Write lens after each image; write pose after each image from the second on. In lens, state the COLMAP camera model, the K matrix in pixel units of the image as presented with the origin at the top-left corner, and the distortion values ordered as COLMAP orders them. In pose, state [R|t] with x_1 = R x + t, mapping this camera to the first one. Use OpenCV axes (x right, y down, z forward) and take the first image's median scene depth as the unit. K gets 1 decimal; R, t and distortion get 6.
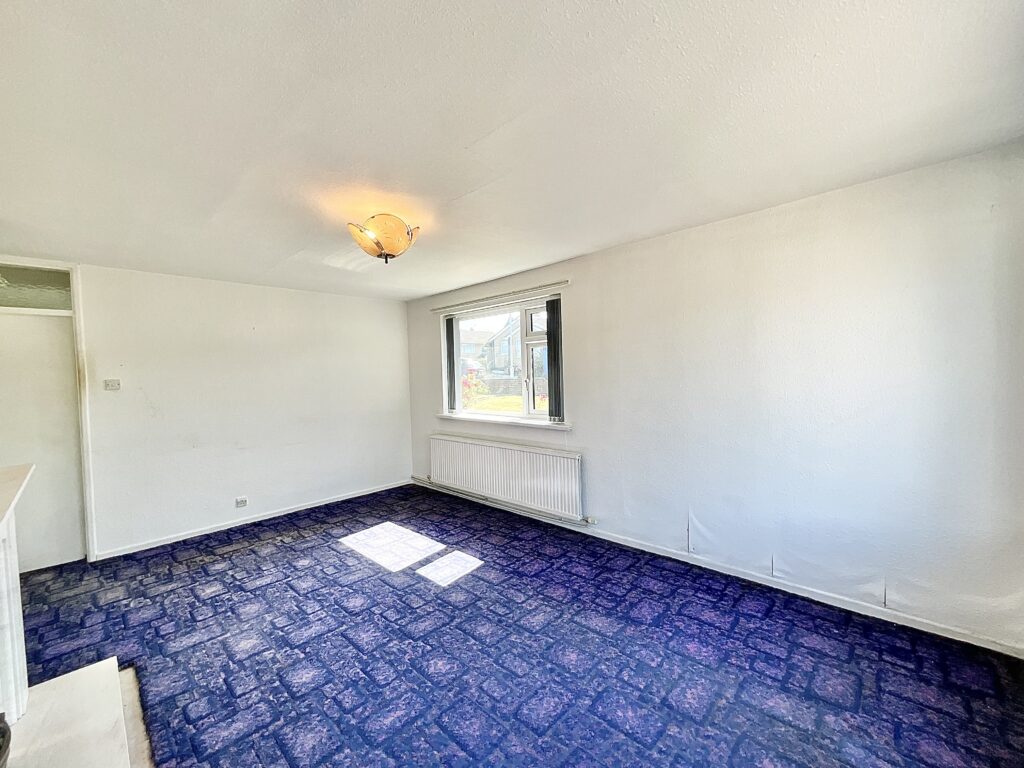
lens RADIAL K [[413.4, 0, 509.3], [0, 413.4, 382.5], [0, 0, 1]] dist [0.000184, -0.000197]
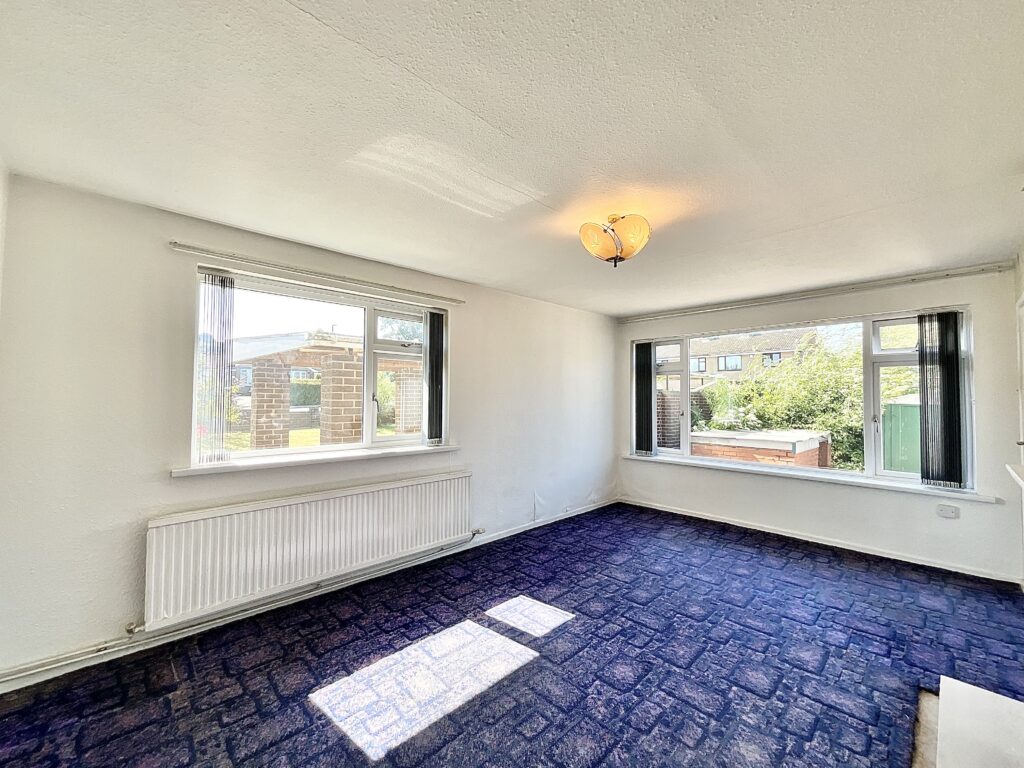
lens RADIAL K [[413.4, 0, 510.7], [0, 413.4, 386.0], [0, 0, 1]] dist [0.000184, -0.000197]
pose [[0.046022, 0.056429, 0.997345, -0.979503], [0.011073, 0.998313, -0.056994, 0.023609], [-0.998879, 0.013667, 0.045320, 0.957363]]
